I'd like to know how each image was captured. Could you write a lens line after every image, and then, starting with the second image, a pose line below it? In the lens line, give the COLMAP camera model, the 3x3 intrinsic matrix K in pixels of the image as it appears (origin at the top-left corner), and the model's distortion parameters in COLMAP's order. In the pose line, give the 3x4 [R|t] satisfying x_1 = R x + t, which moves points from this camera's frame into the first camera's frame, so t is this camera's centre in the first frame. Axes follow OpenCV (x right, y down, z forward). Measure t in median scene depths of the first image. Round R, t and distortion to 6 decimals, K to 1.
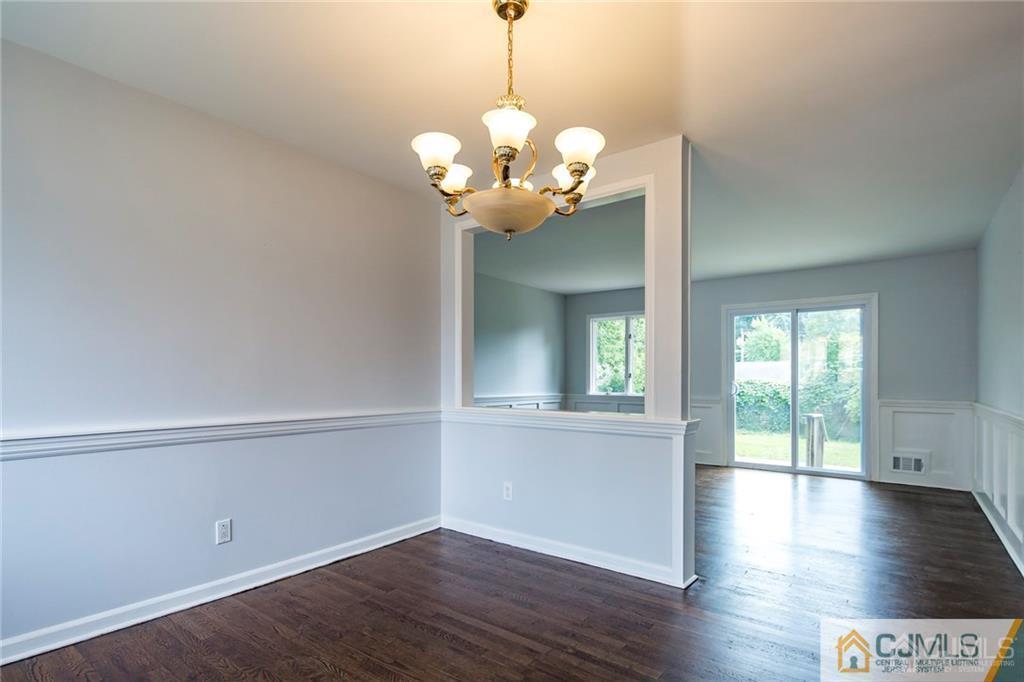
lens RADIAL K [[520.0, 0, 498.5], [0, 520.0, 381.1], [0, 0, 1]] dist [0.002620, -0.000233]
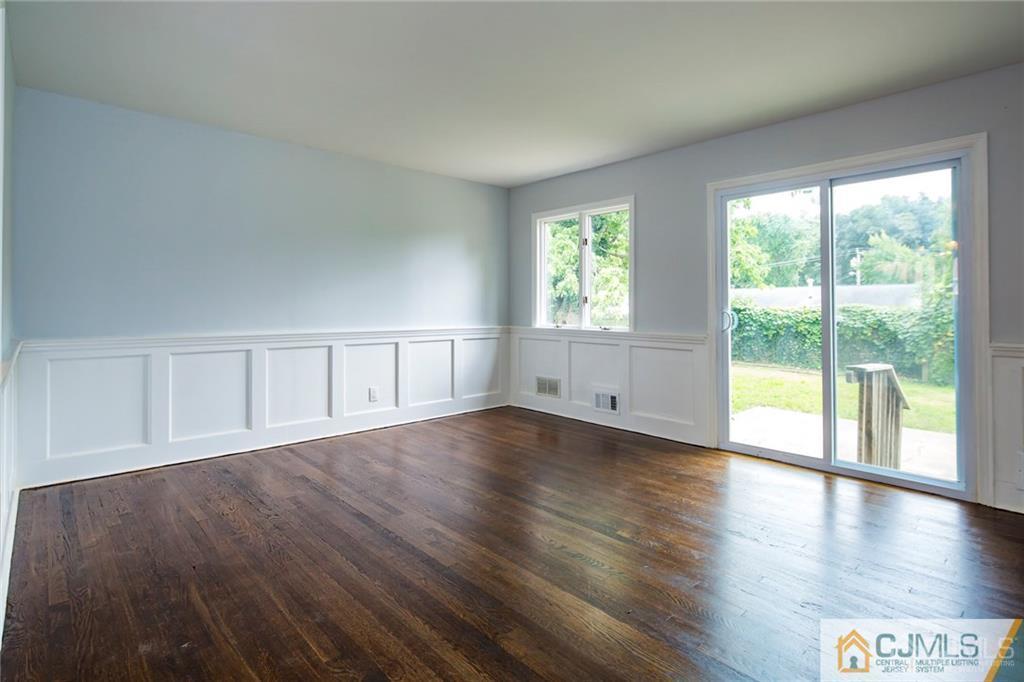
lens RADIAL K [[520.0, 0, 510.9], [0, 520.0, 298.9], [0, 0, 1]] dist [0.002620, -0.000233]
pose [[0.985730, -0.005064, -0.168256, 0.272342], [0.001806, 0.999808, -0.019510, 0.001389], [0.168322, 0.018928, 0.985550, 0.323631]]
